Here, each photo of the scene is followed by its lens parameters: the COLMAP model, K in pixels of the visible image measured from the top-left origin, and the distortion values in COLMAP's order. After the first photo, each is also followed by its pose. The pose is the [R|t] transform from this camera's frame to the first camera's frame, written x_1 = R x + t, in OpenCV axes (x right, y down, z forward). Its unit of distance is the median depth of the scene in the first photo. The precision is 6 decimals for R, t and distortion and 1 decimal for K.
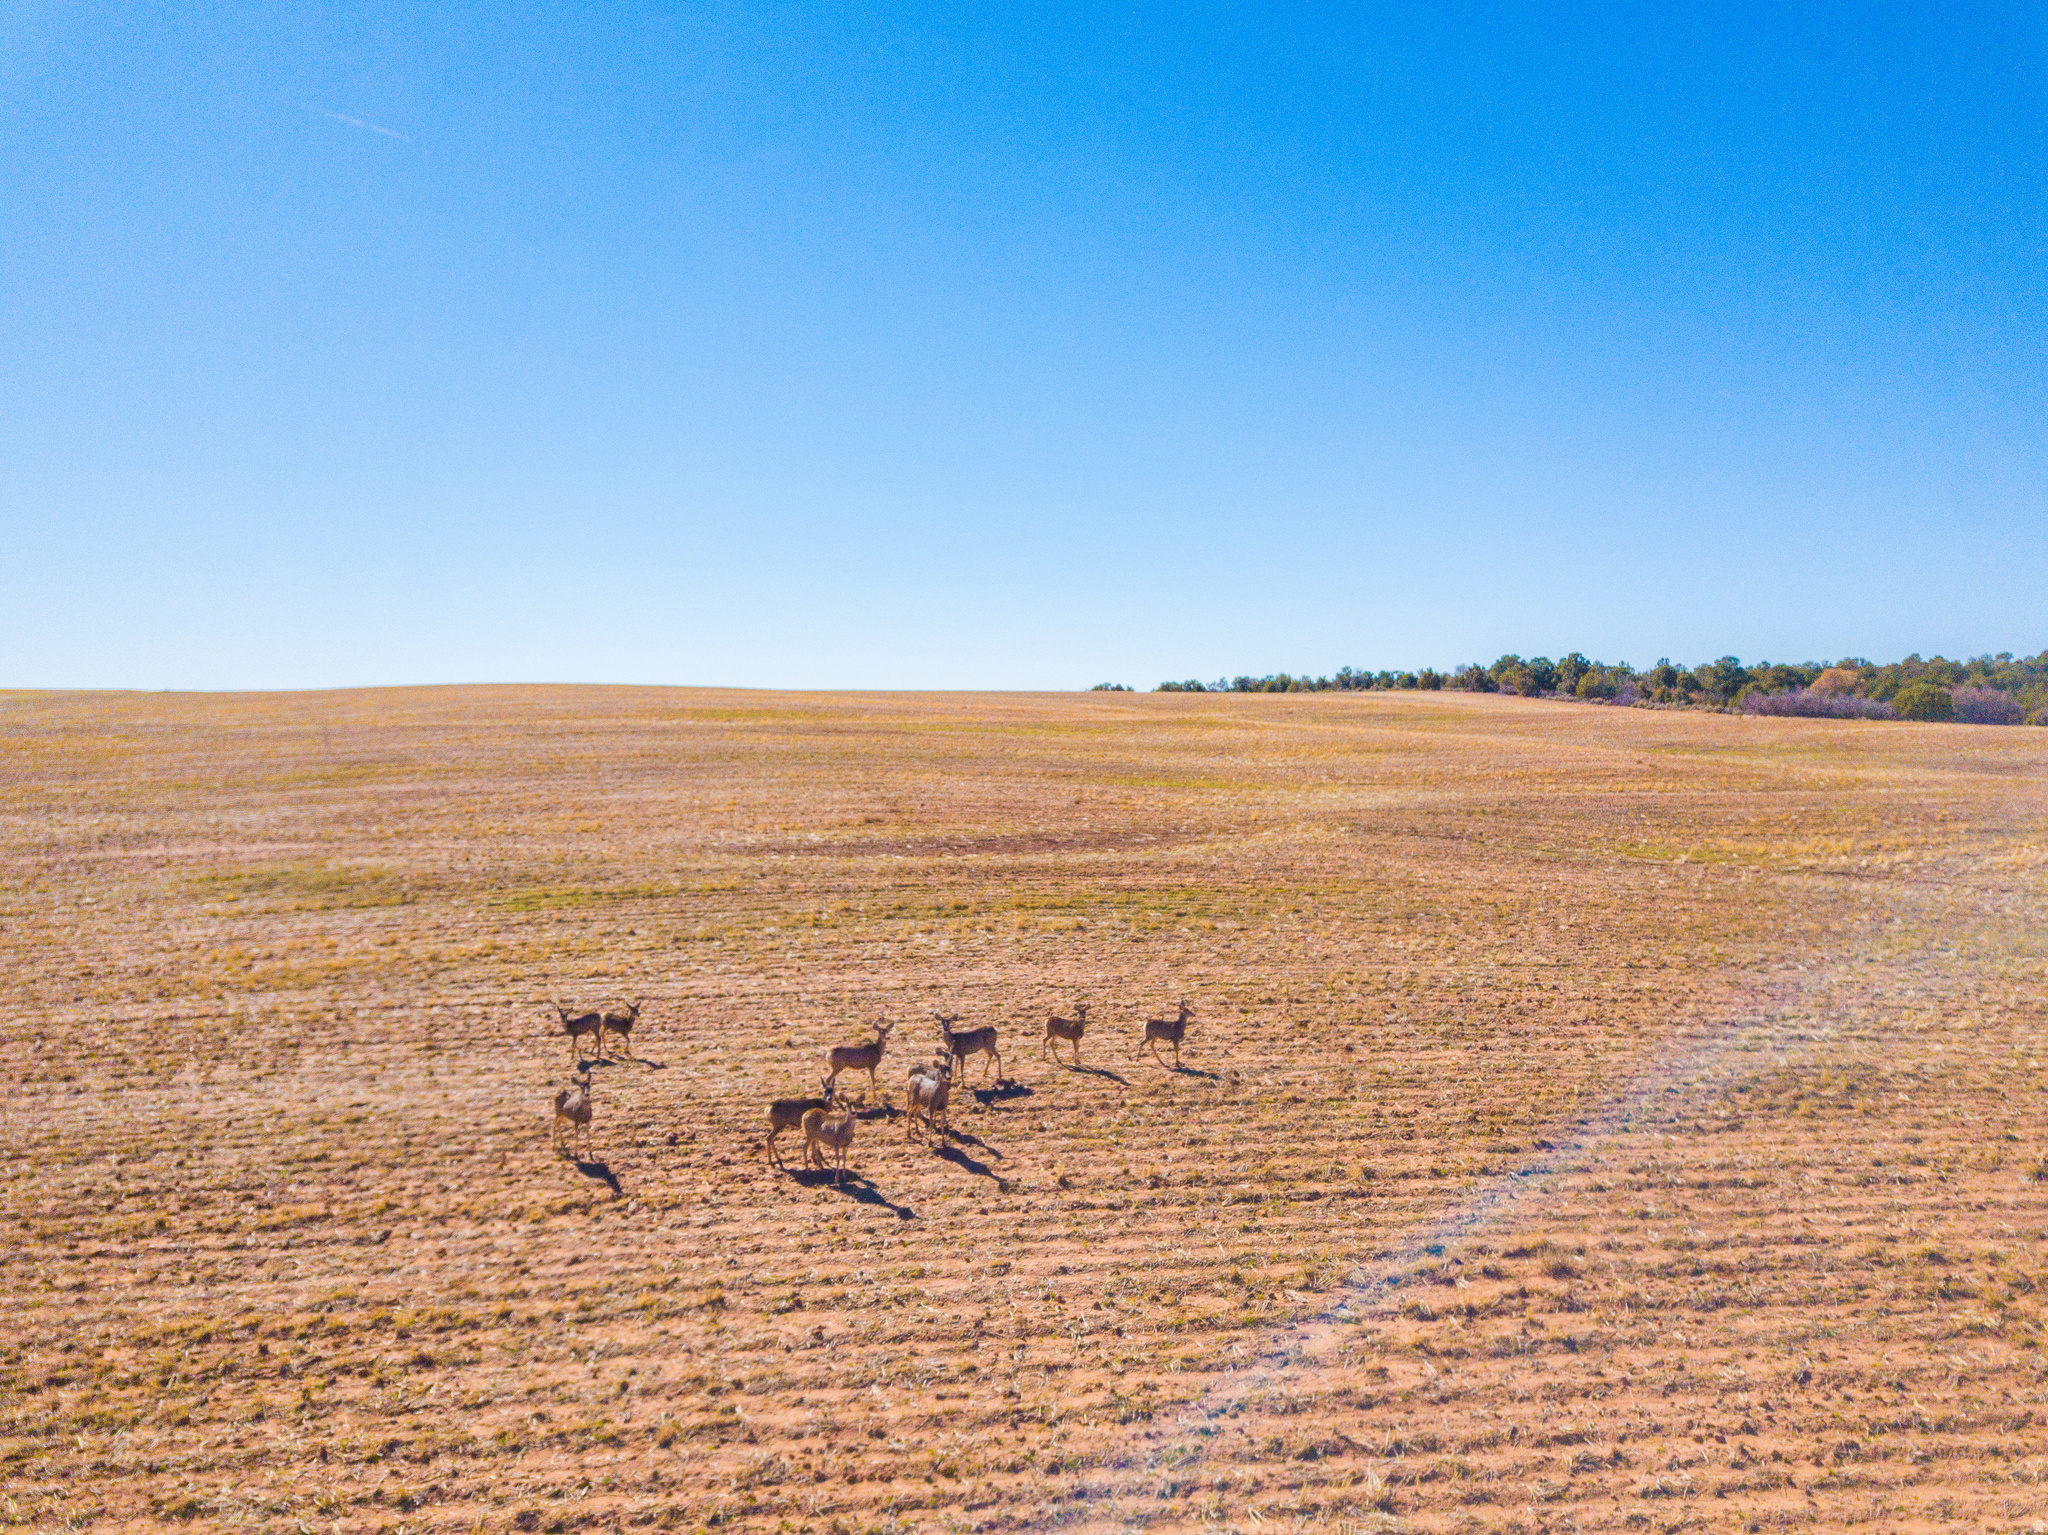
lens RADIAL K [[1566.4, 0, 1011.3], [0, 1566.4, 764.2], [0, 0, 1]] dist [0.015348, -0.009180]
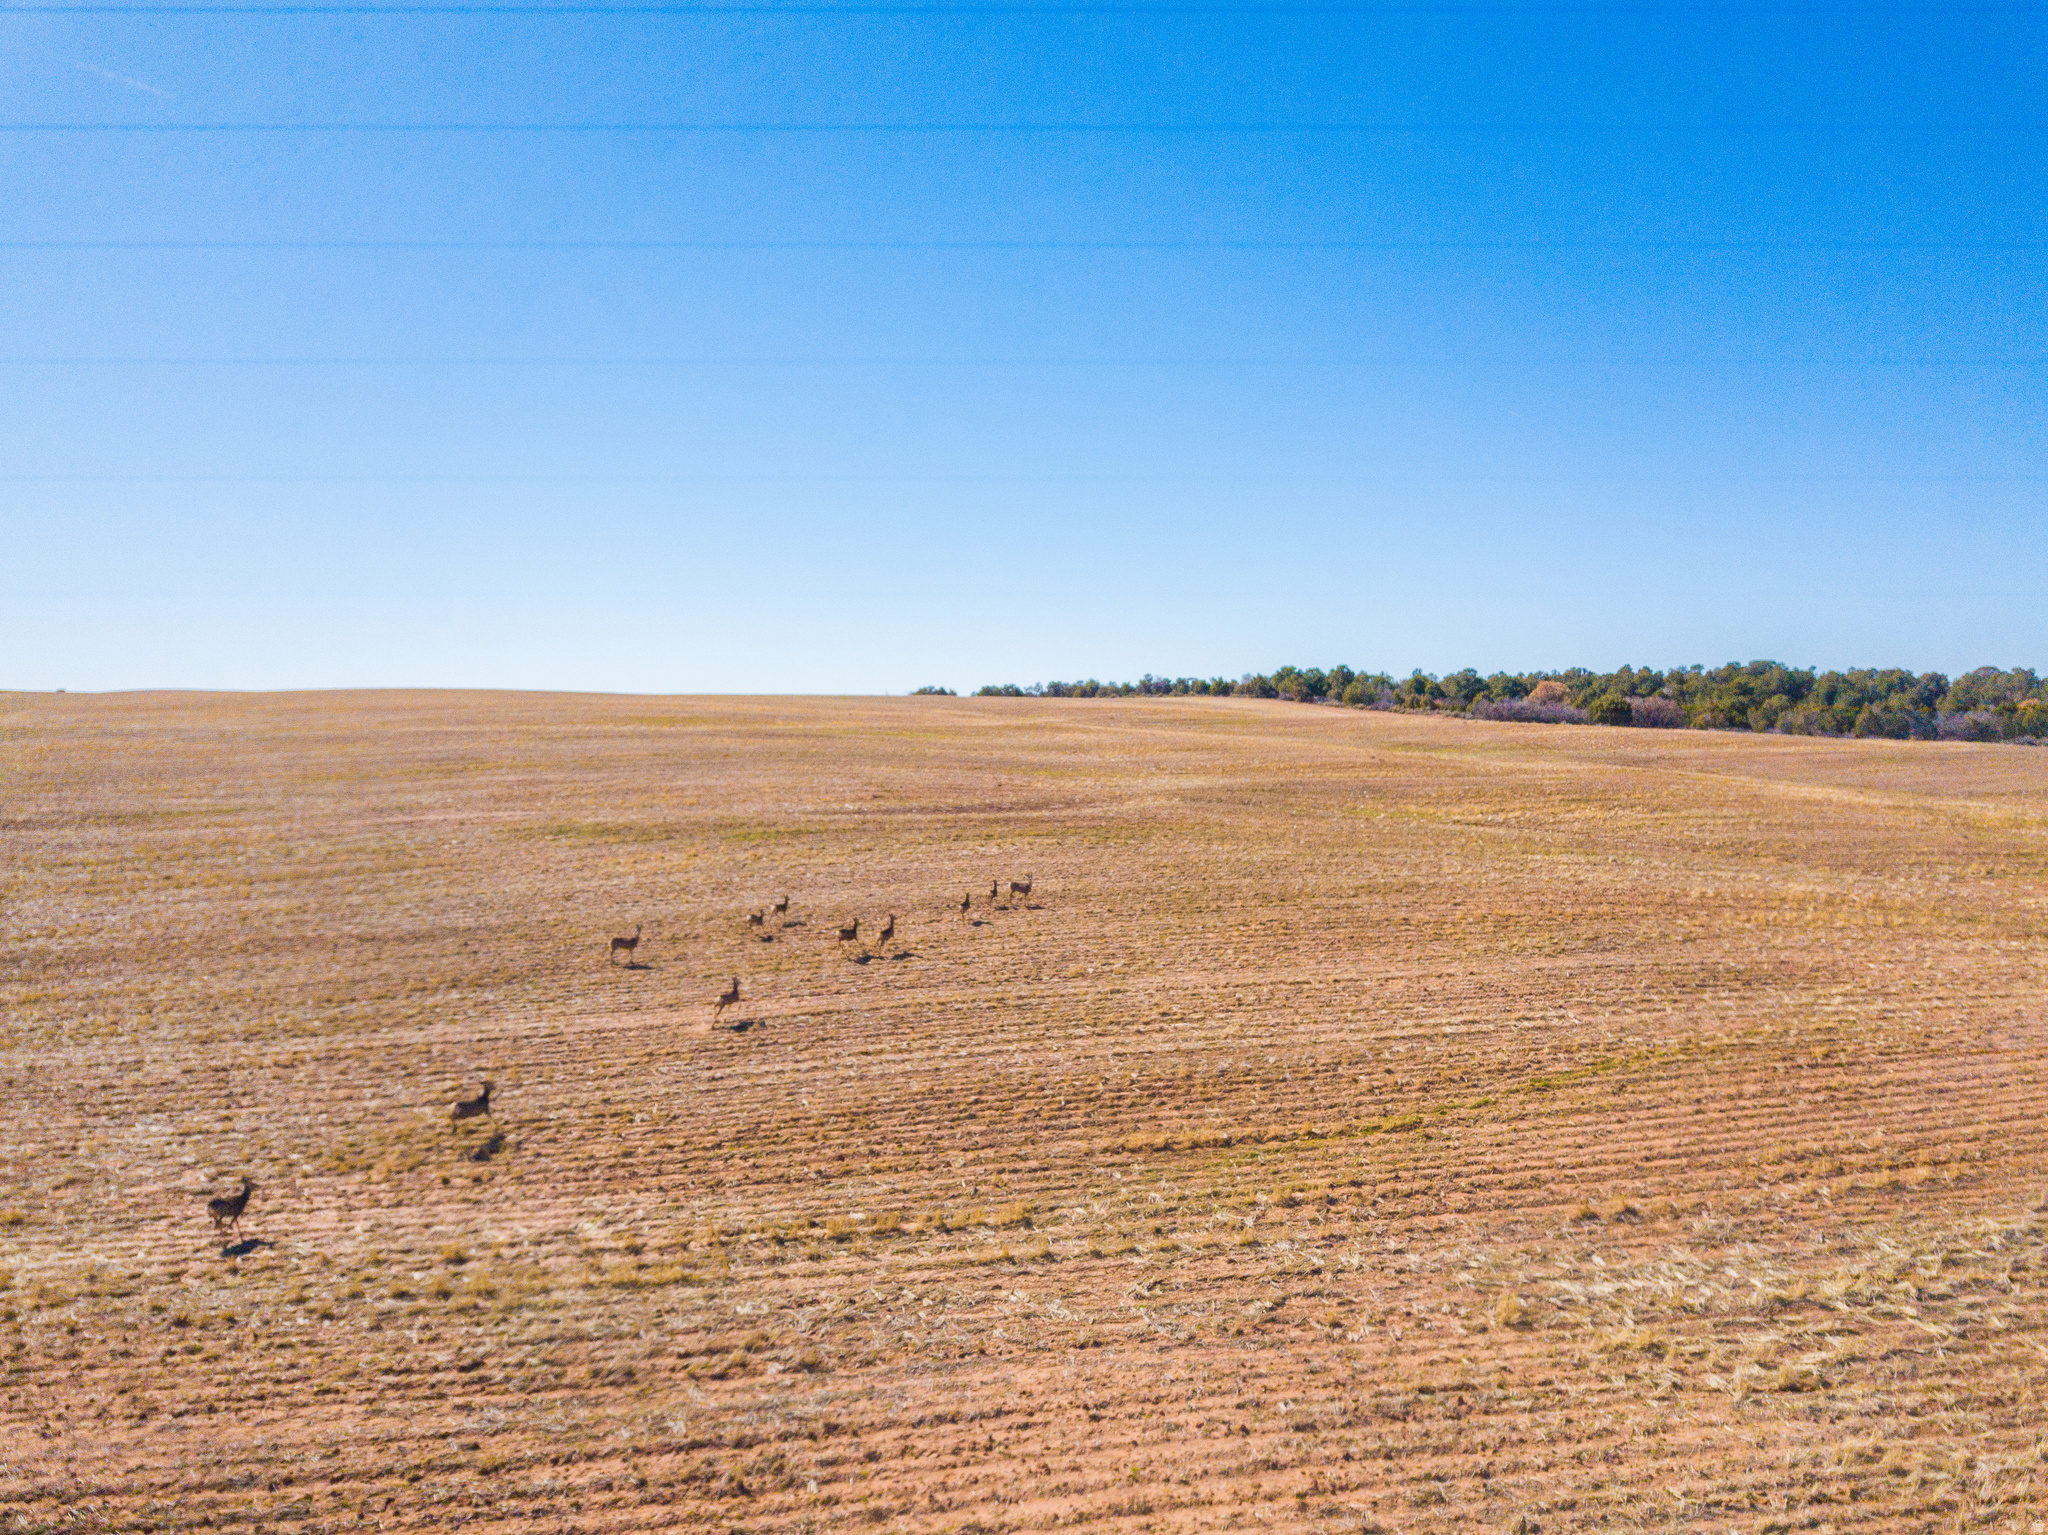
lens RADIAL K [[1566.4, 0, 1011.3], [0, 1566.4, 764.2], [0, 0, 1]] dist [0.015348, -0.009180]
pose [[0.991521, -0.001896, 0.129936, -0.035516], [0.001734, 0.999998, 0.001360, 0.000778], [-0.129938, -0.001123, 0.991521, -0.121771]]
